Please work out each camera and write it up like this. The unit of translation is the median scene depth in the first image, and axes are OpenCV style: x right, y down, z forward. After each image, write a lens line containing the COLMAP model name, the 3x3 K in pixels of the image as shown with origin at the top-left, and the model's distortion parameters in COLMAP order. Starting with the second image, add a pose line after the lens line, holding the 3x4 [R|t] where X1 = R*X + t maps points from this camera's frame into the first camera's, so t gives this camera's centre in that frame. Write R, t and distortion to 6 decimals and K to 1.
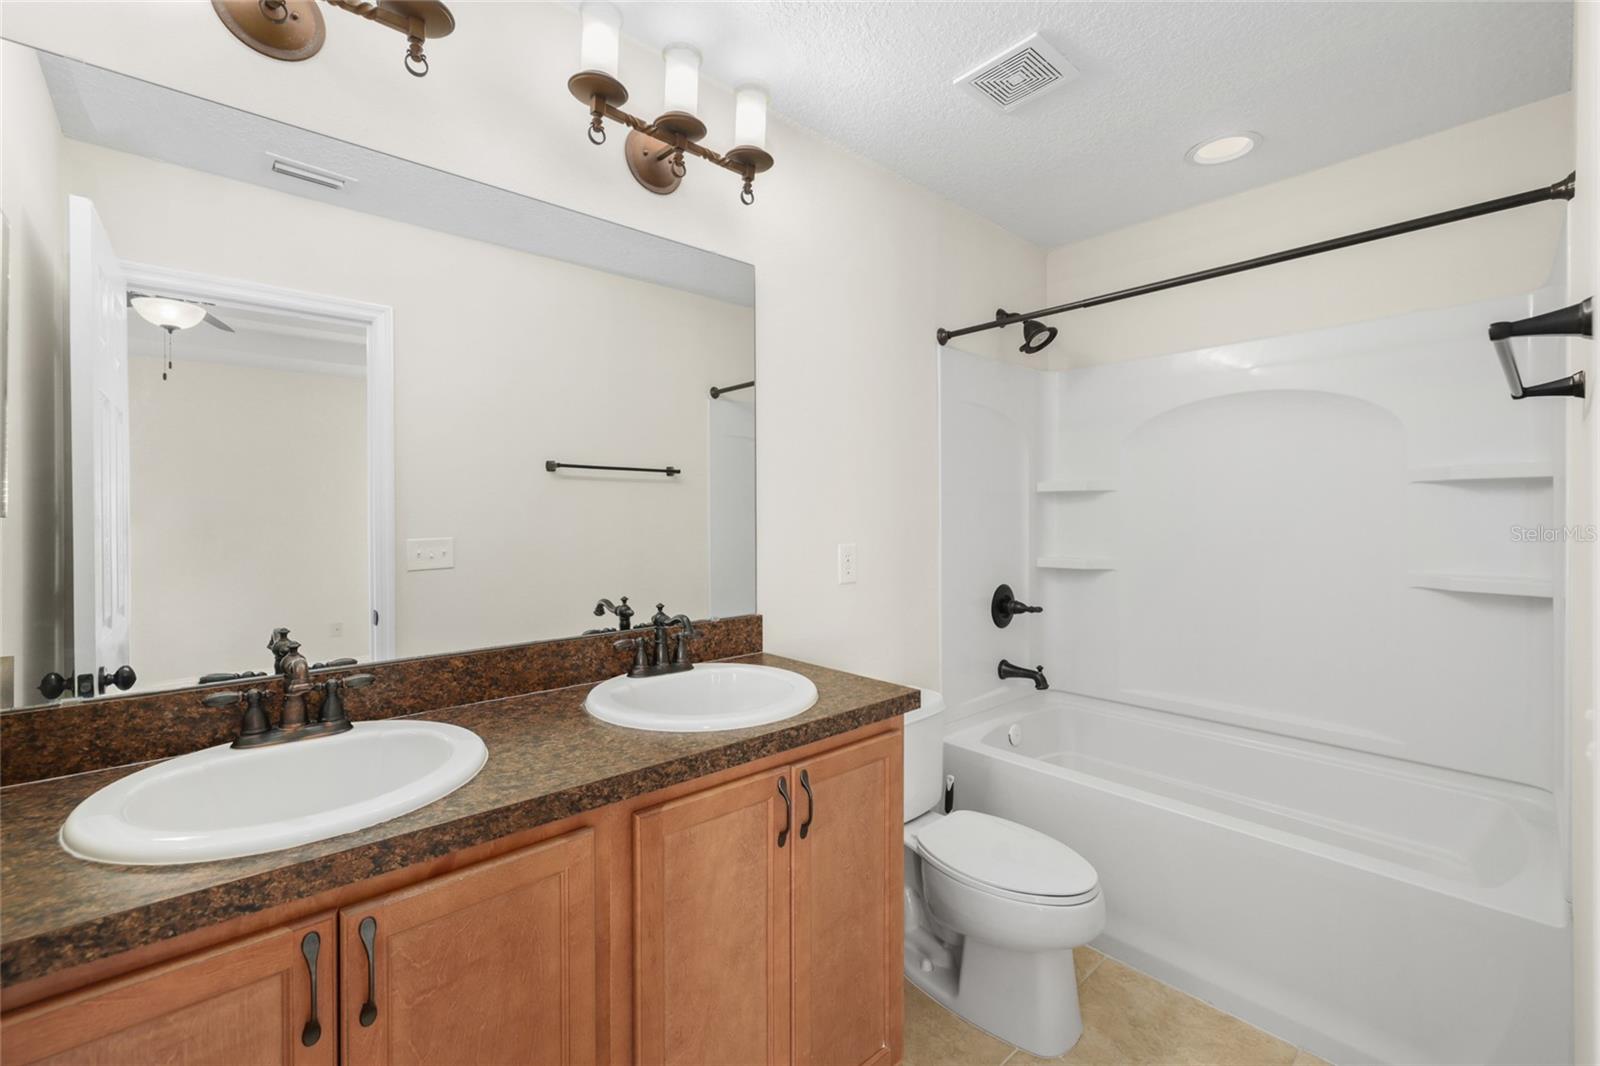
lens RADIAL K [[667.9, 0, 784.1], [0, 667.9, 522.7], [0, 0, 1]] dist [-0.001620, -0.000326]
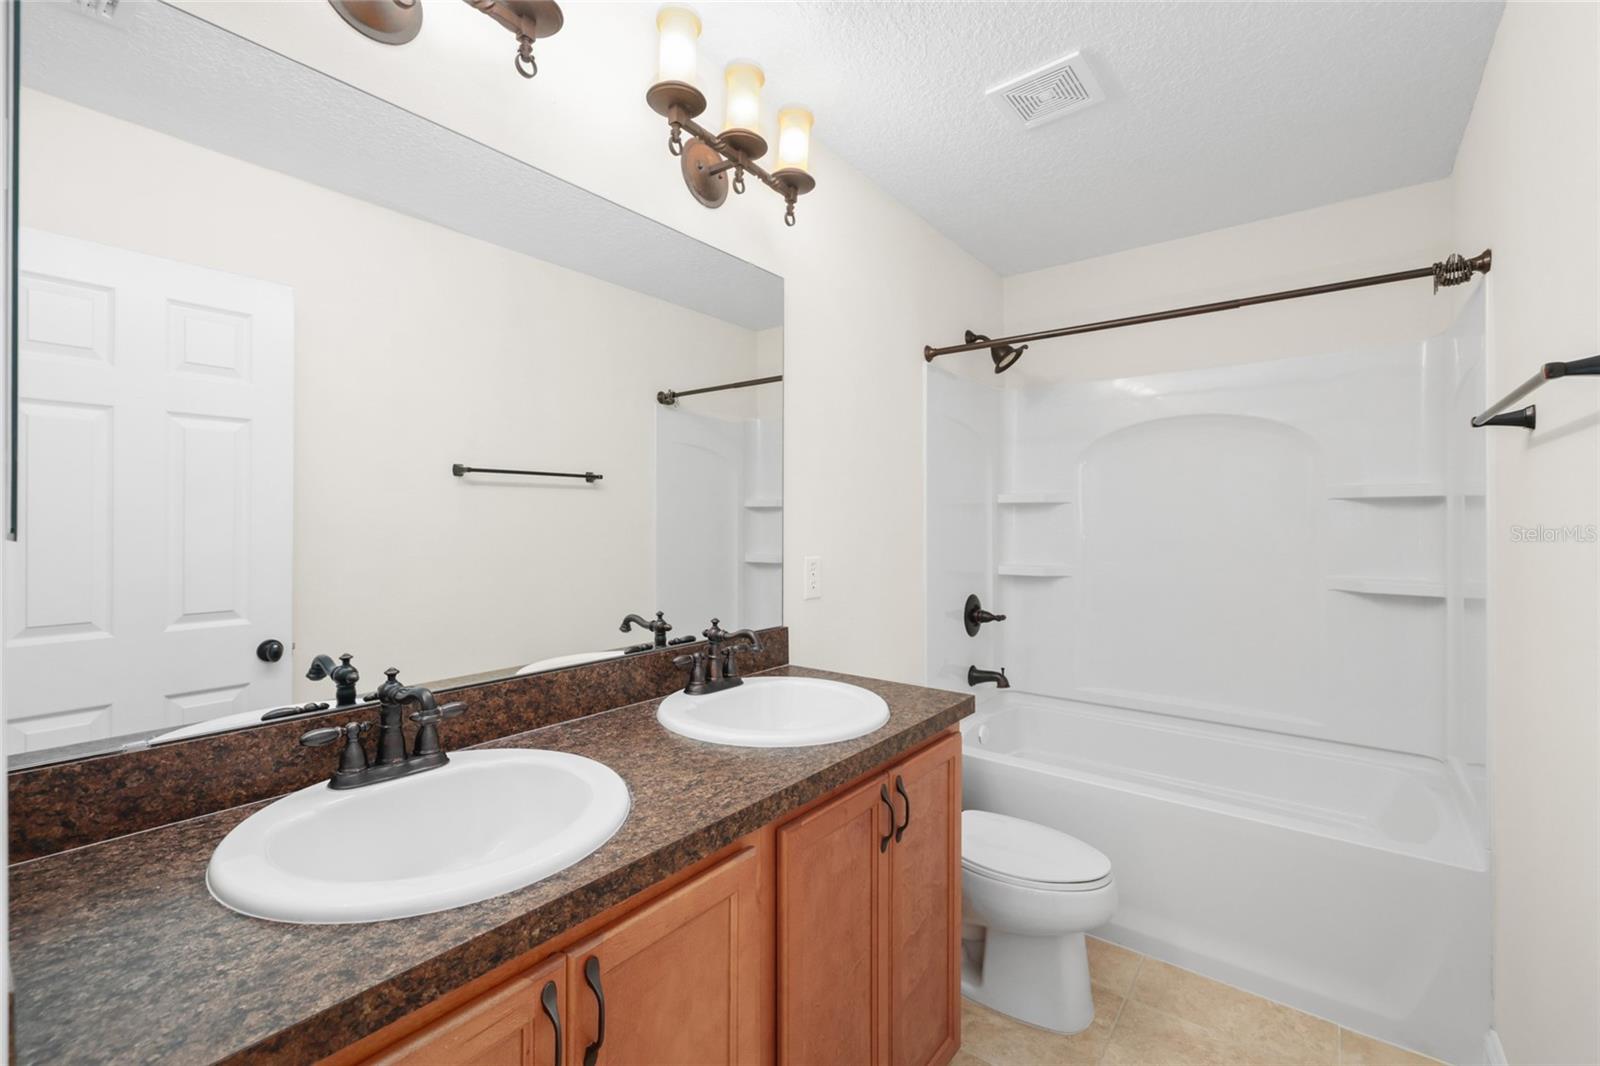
lens RADIAL K [[671.7, 0, 786.1], [0, 671.7, 518.3], [0, 0, 1]] dist [-0.002346, -0.000363]
pose [[0.987643, 0.001953, 0.156707, -0.223050], [0.000511, 0.999877, -0.015682, -0.010887], [-0.156719, 0.015568, 0.987521, -0.004443]]
